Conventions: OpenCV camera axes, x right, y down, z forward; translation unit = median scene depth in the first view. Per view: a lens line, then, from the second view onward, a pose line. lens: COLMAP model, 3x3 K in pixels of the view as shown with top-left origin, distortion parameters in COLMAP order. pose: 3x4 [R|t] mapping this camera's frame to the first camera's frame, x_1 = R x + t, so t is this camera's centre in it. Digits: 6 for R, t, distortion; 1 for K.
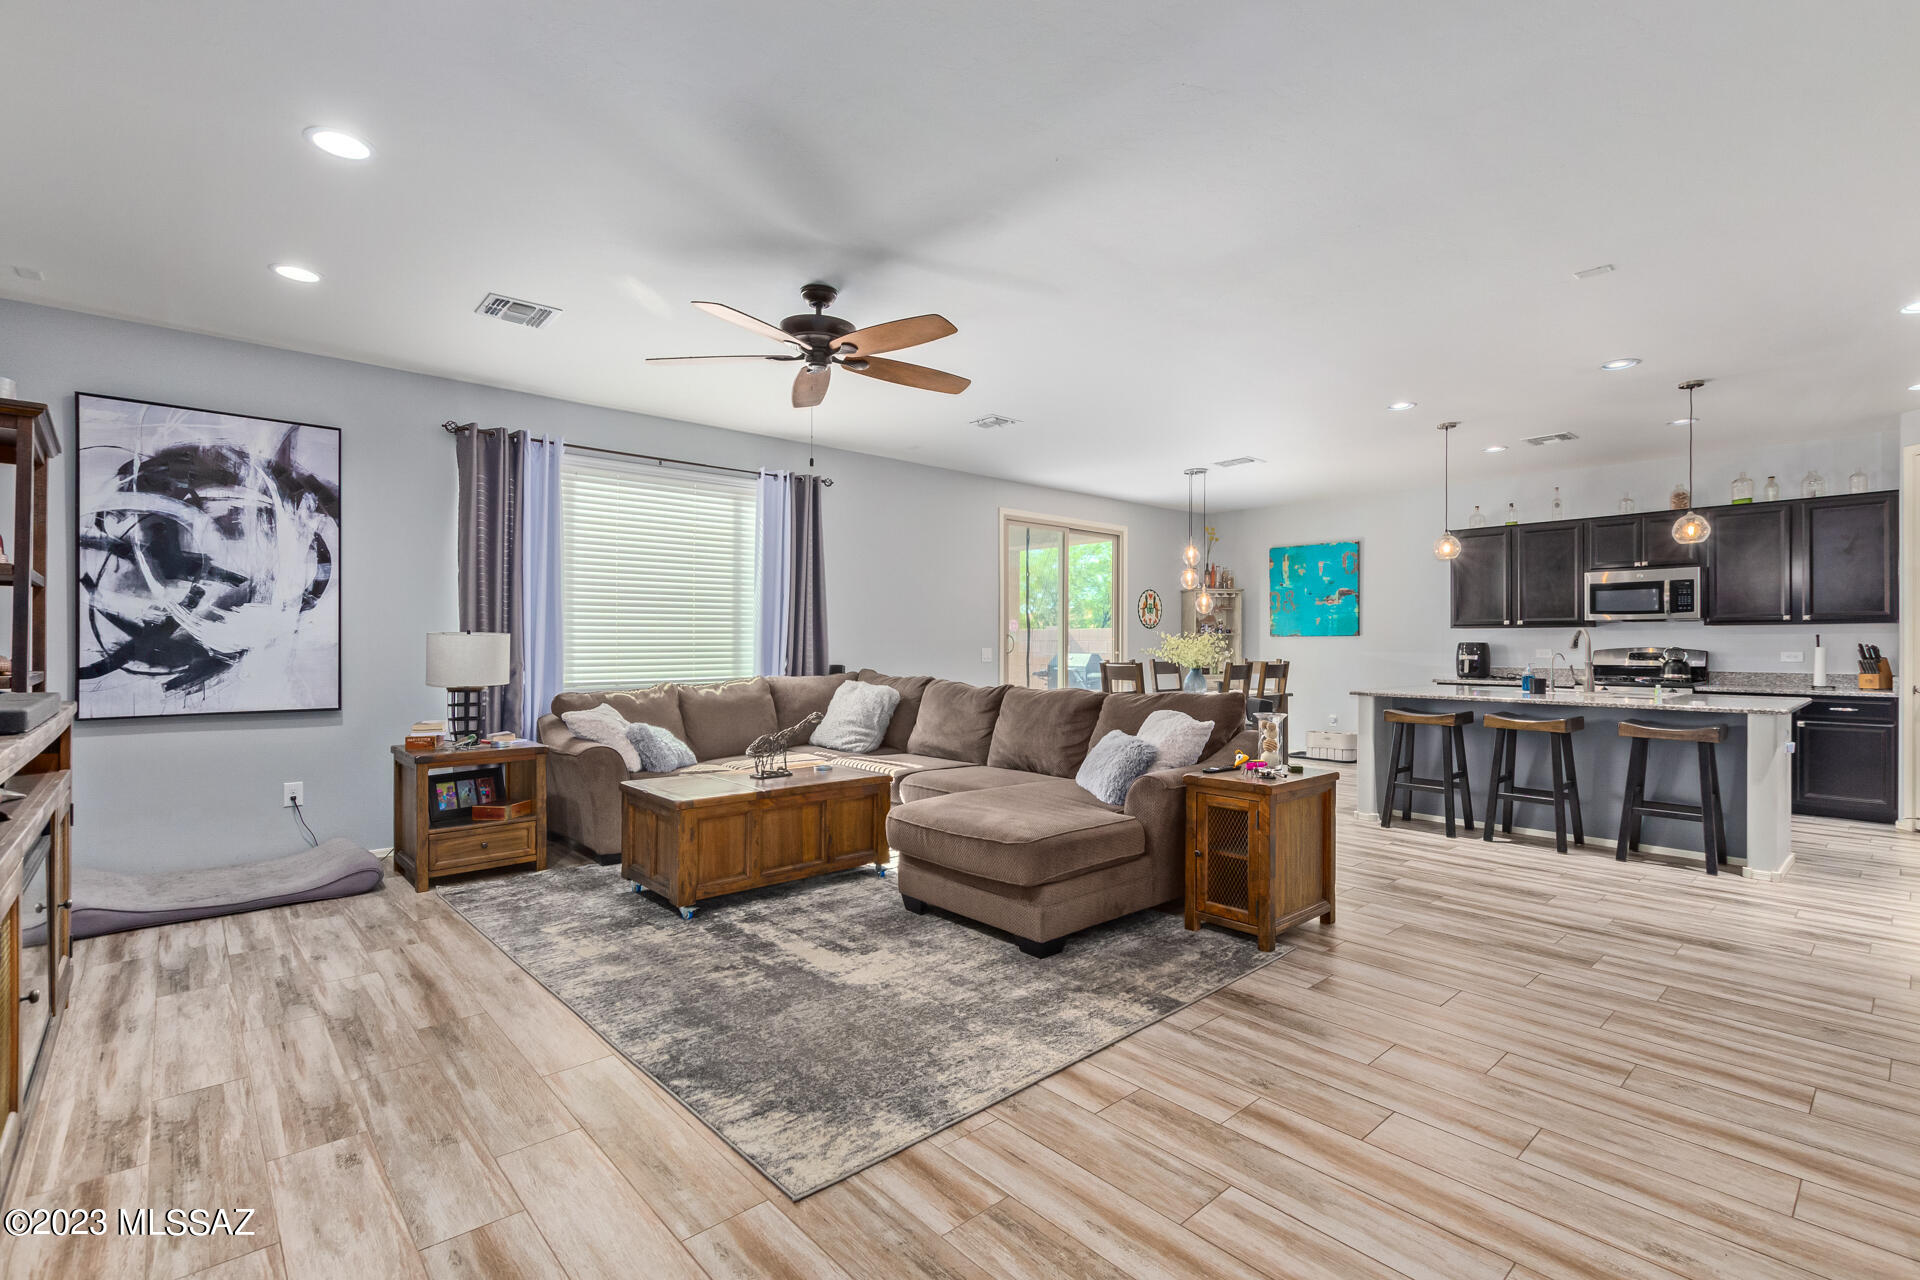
lens RADIAL K [[863.5, 0, 978.5], [0, 863.5, 644.3], [0, 0, 1]] dist [0.002874, -0.004519]
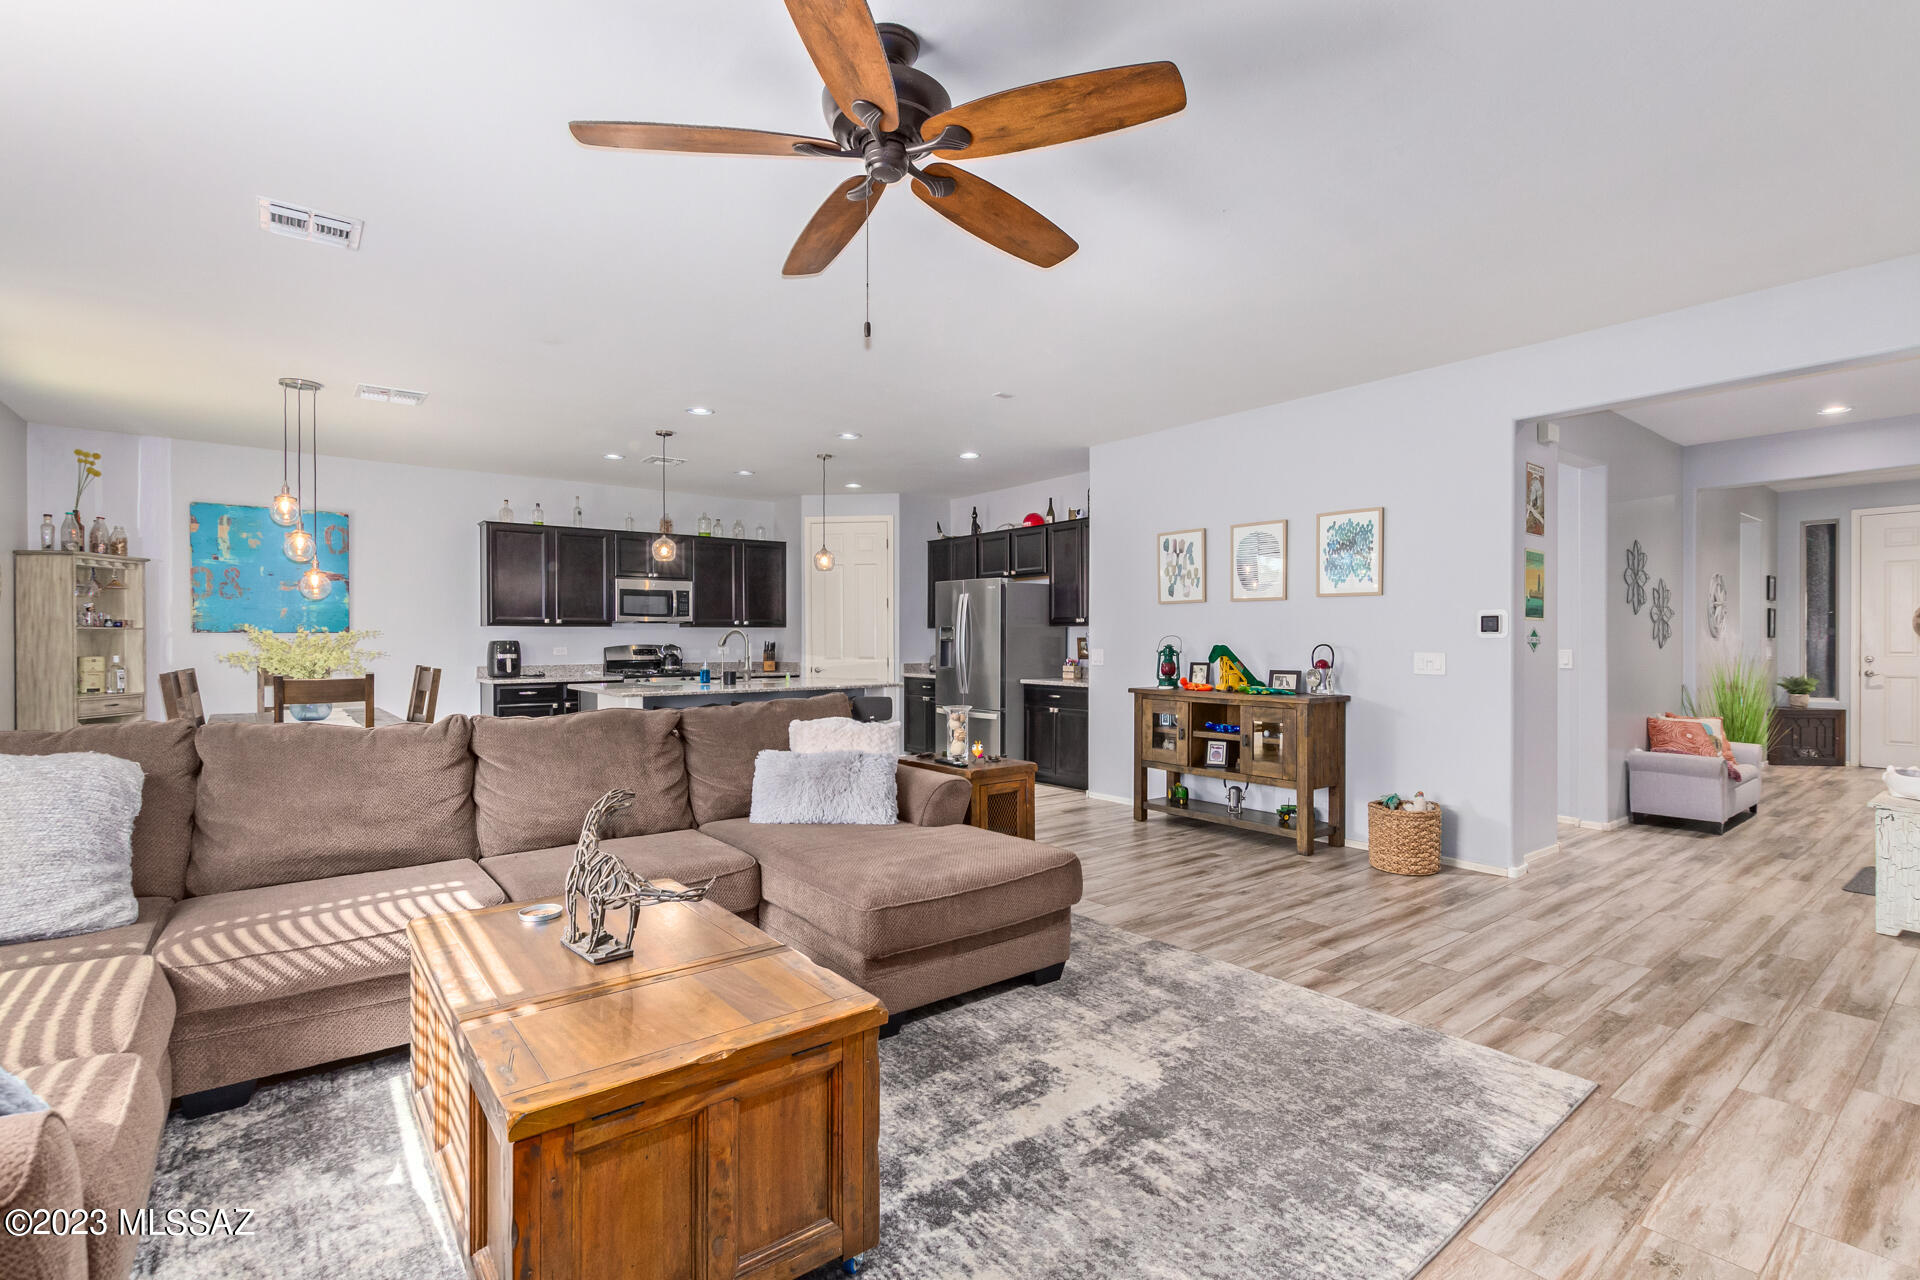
lens RADIAL K [[874.0, 0, 954.1], [0, 874.0, 640.5], [0, 0, 1]] dist [0.000828, 0.000185]
pose [[0.087062, -0.002481, 0.996200, -0.676460], [0.002963, 0.999993, 0.002232, -0.005560], [-0.996198, 0.002758, 0.087069, 0.787332]]
